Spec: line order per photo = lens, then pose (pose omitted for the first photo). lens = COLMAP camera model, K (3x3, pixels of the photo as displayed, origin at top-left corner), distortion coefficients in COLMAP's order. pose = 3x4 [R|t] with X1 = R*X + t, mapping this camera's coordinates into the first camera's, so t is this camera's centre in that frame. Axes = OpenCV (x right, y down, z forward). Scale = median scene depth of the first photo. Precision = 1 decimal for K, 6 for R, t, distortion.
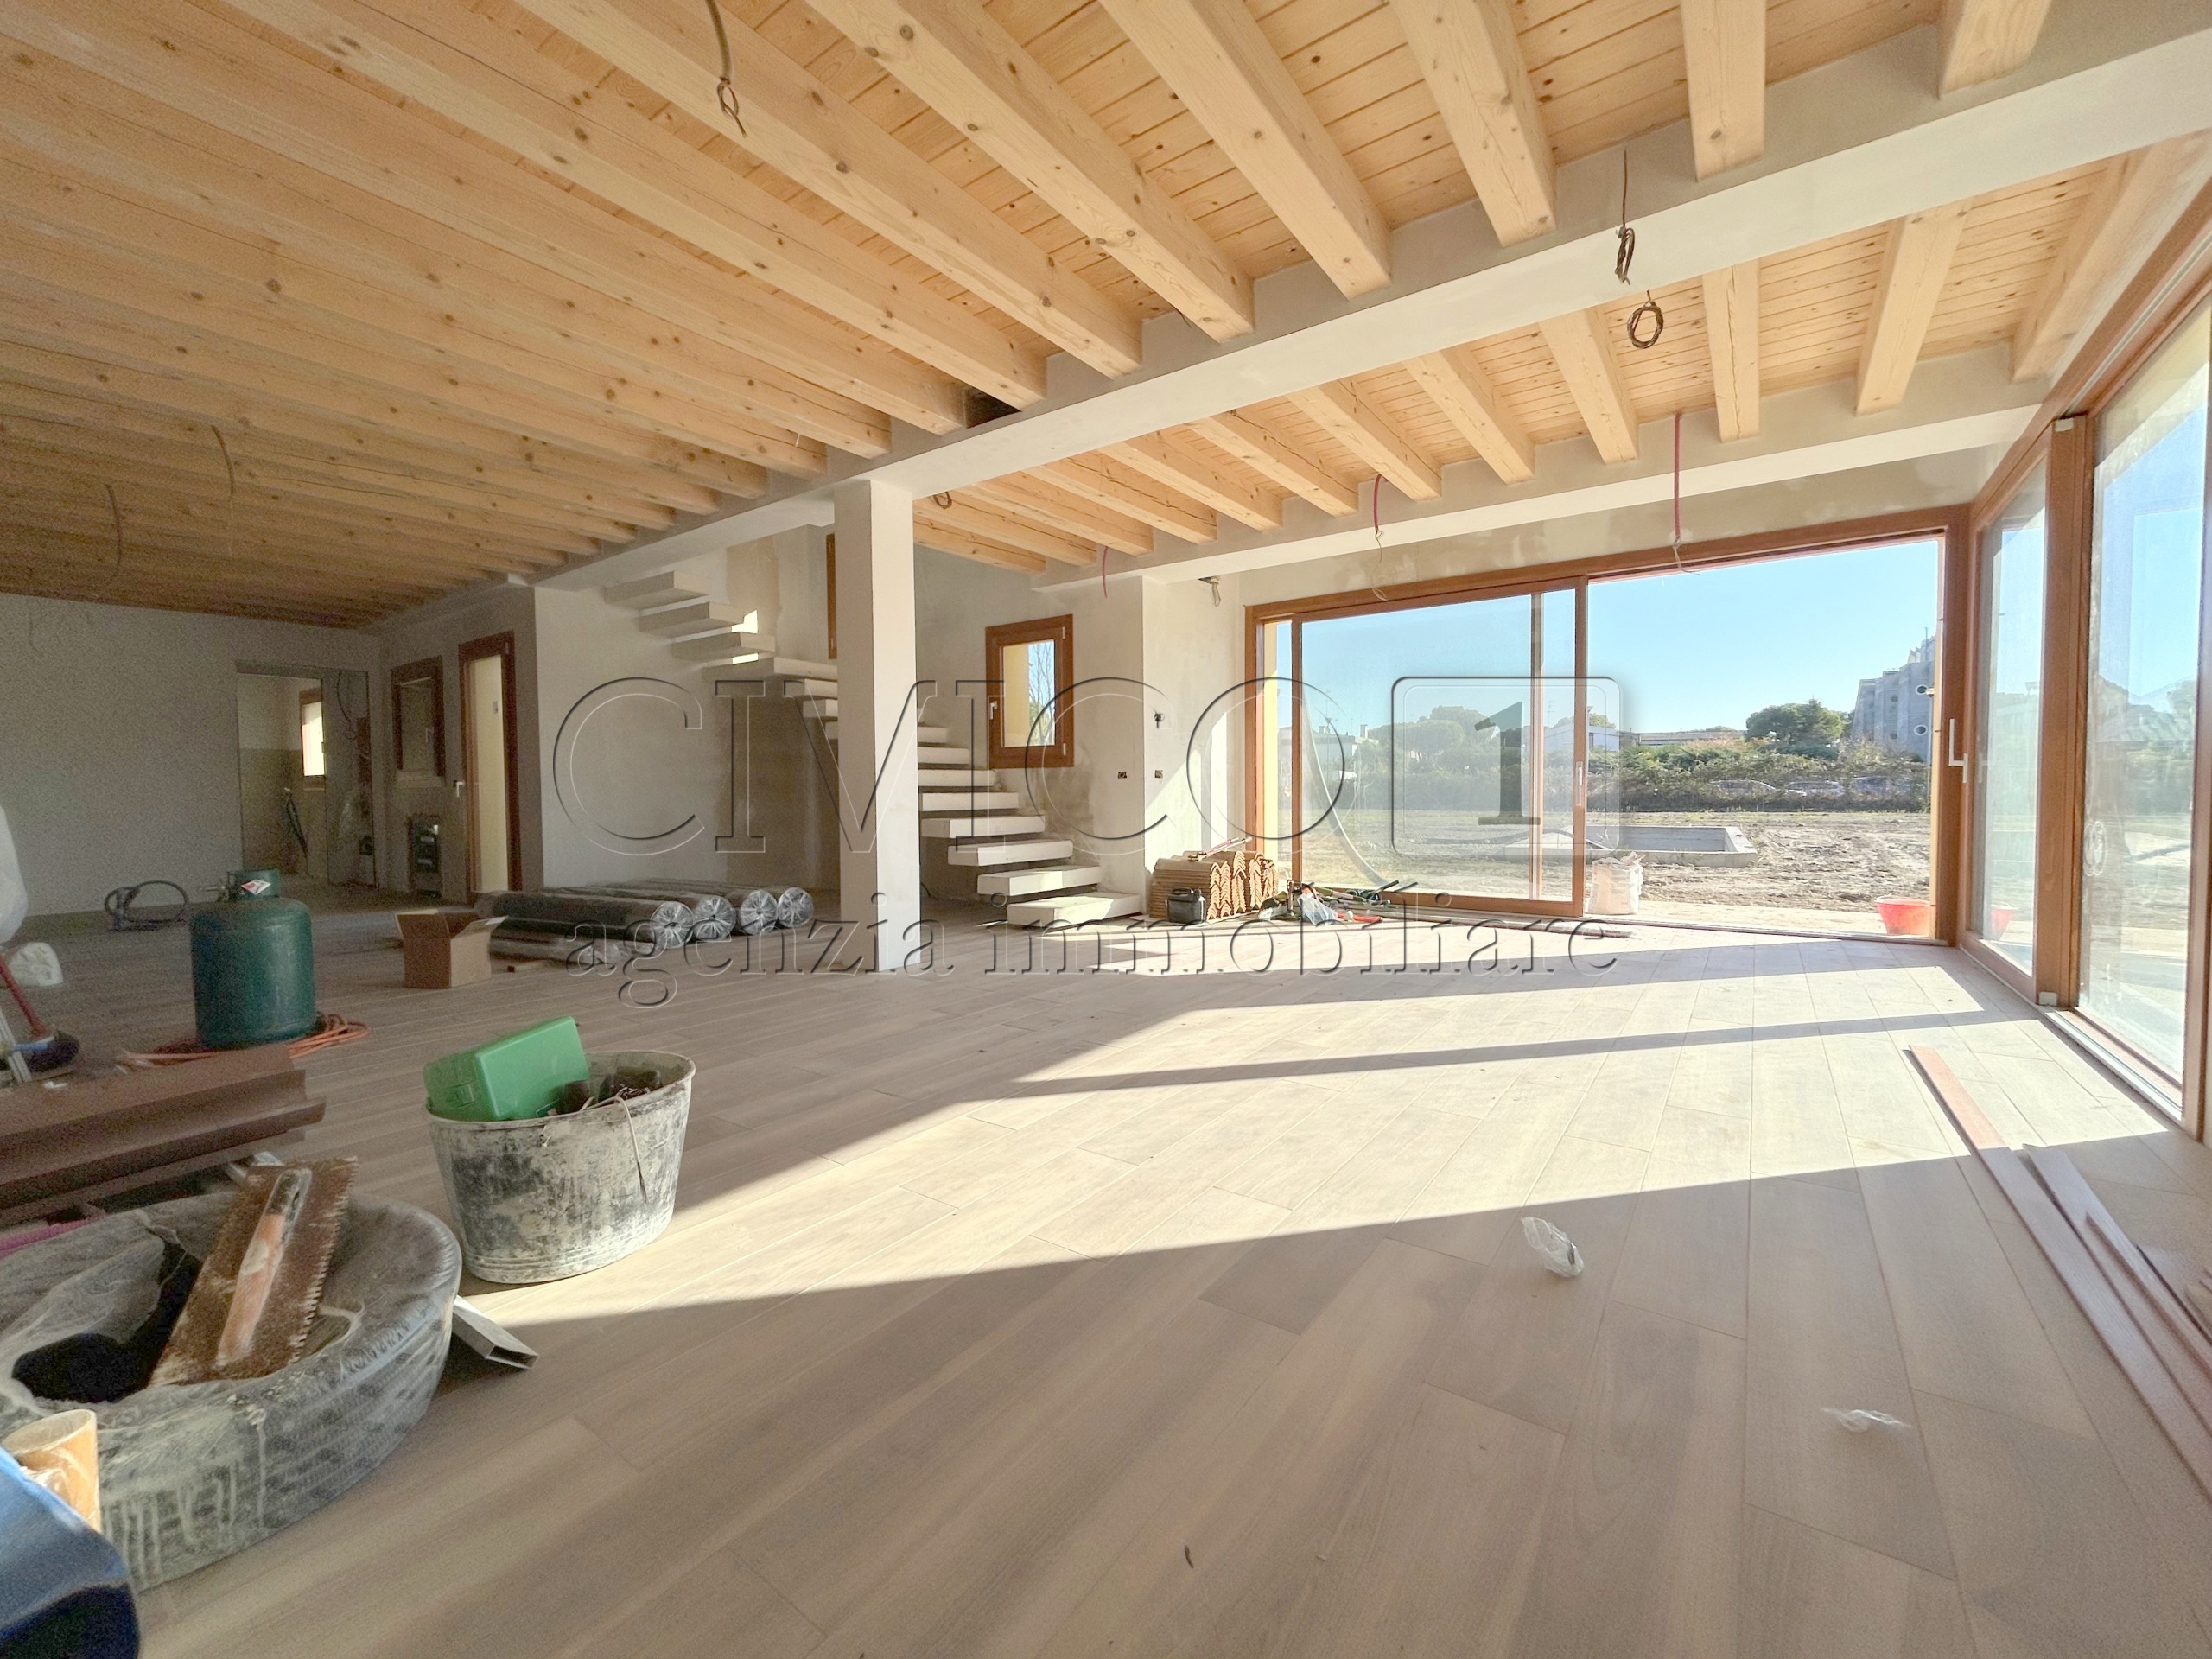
lens RADIAL K [[898.9, 0, 1100.6], [0, 898.9, 824.9], [0, 0, 1]] dist [-0.000424, -0.000706]
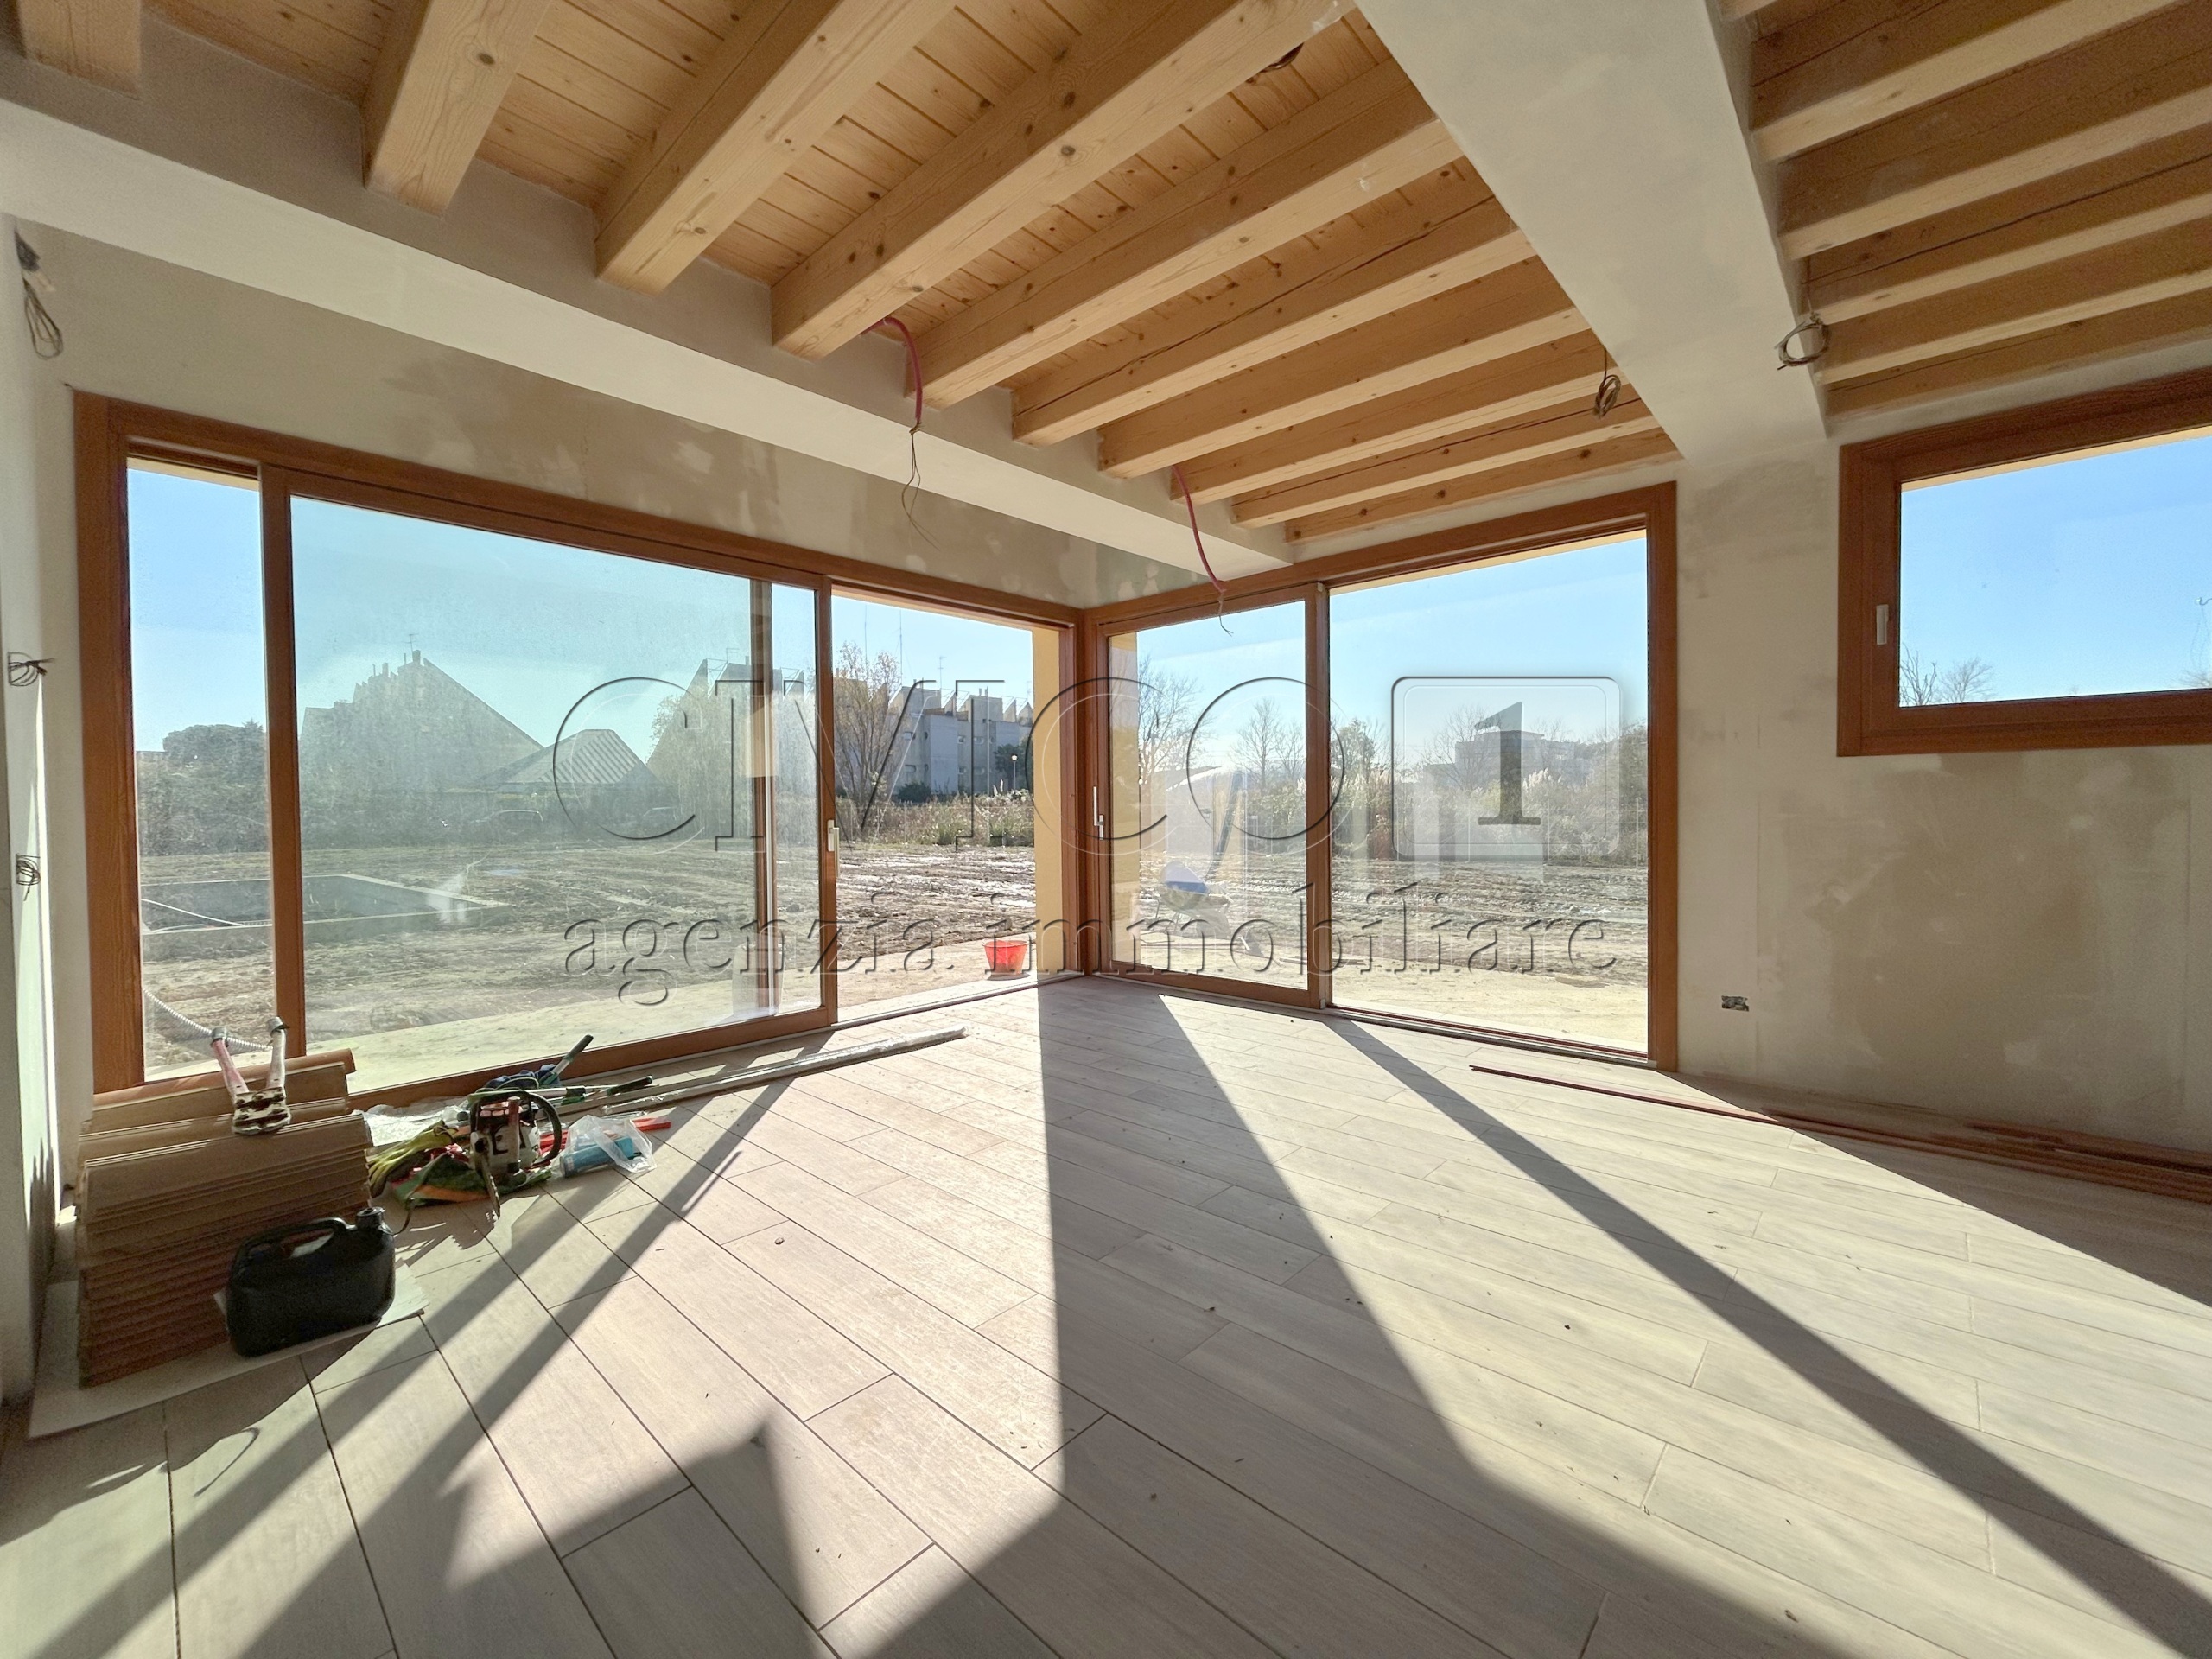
lens RADIAL K [[898.9, 0, 1100.6], [0, 898.9, 824.9], [0, 0, 1]] dist [-0.000424, -0.000706]
pose [[0.116694, -0.016595, 0.993029, -0.368966], [0.048302, 0.998772, 0.011014, -0.116883], [-0.991993, 0.046680, 0.117352, 1.274968]]
